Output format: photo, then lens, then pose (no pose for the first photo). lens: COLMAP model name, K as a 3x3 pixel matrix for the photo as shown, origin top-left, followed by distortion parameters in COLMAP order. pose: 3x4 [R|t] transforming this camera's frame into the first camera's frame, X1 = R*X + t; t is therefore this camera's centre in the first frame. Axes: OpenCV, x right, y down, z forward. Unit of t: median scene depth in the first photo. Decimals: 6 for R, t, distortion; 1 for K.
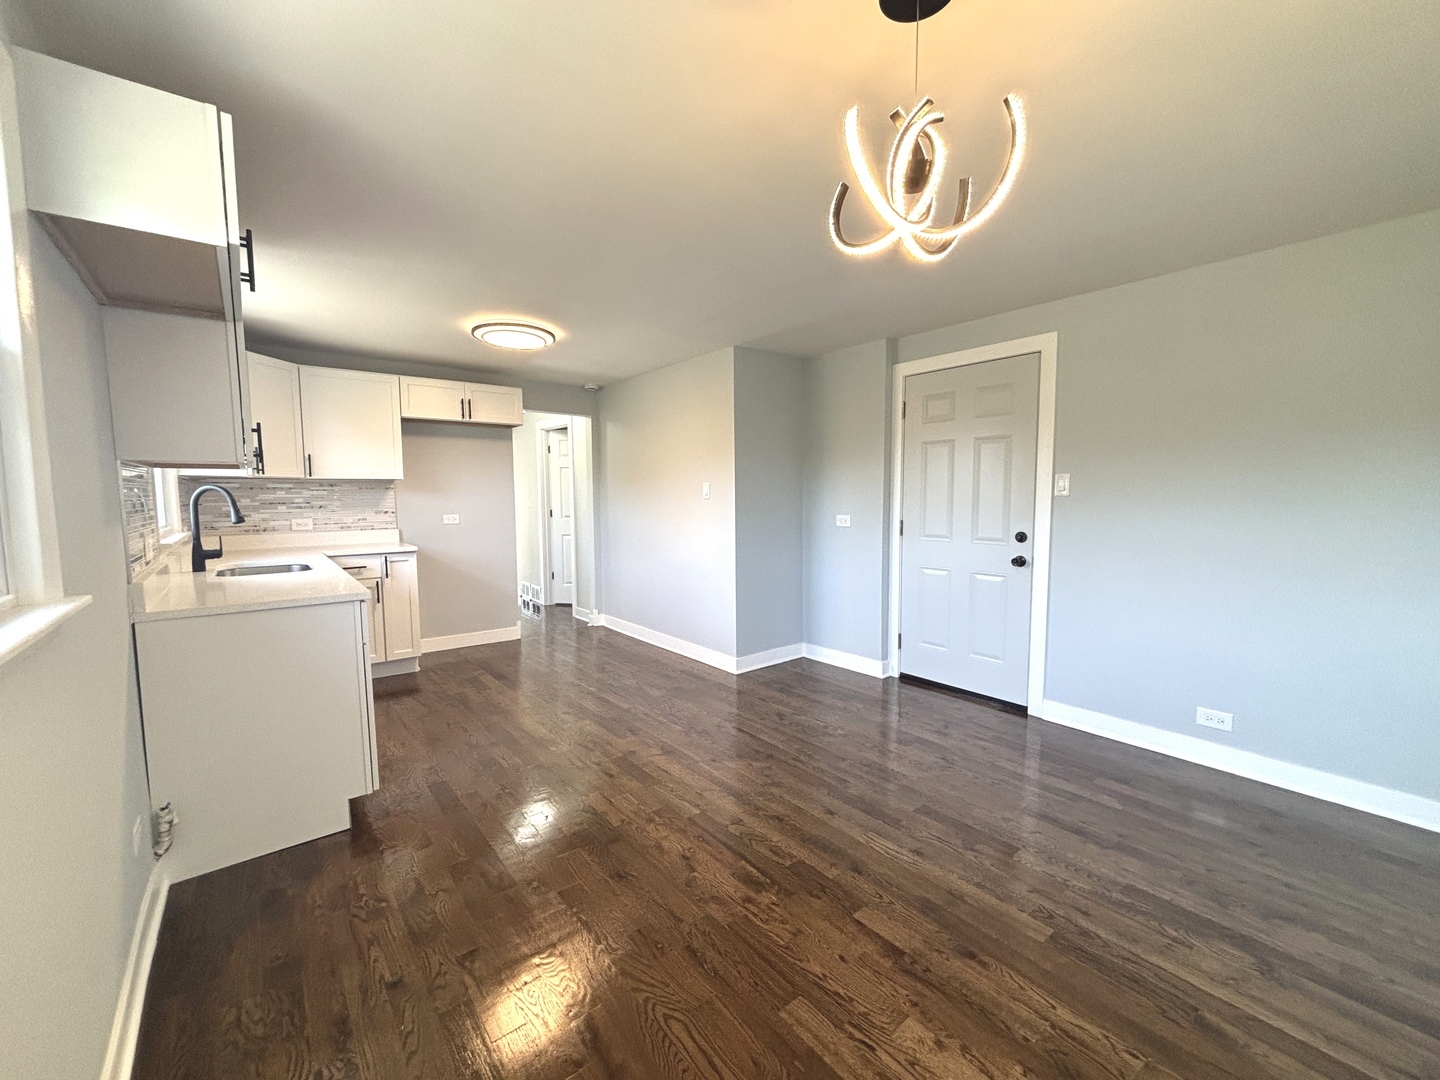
lens RADIAL K [[574.8, 0, 705.8], [0, 574.8, 544.0], [0, 0, 1]] dist [0.011529, -0.002397]
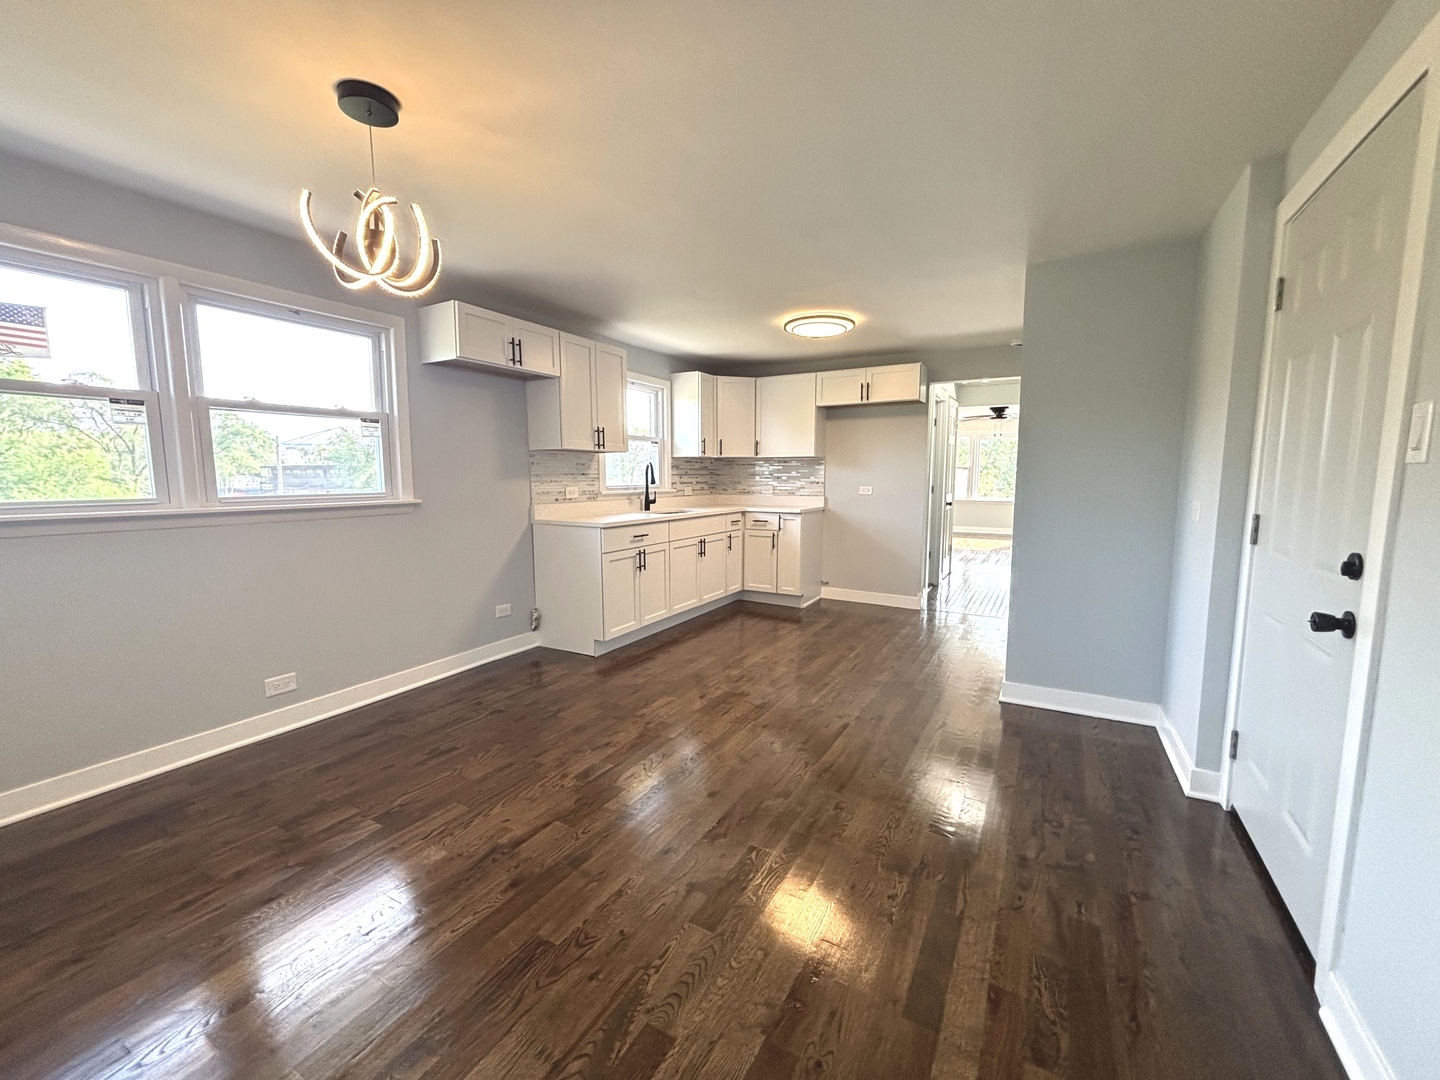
lens RADIAL K [[574.8, 0, 732.8], [0, 574.8, 544.3], [0, 0, 1]] dist [0.011529, -0.002397]
pose [[0.403250, 0.117023, -0.907577, 0.660601], [-0.084864, 0.992298, 0.090240, -0.023428], [0.911146, 0.040632, 0.410075, 0.389966]]
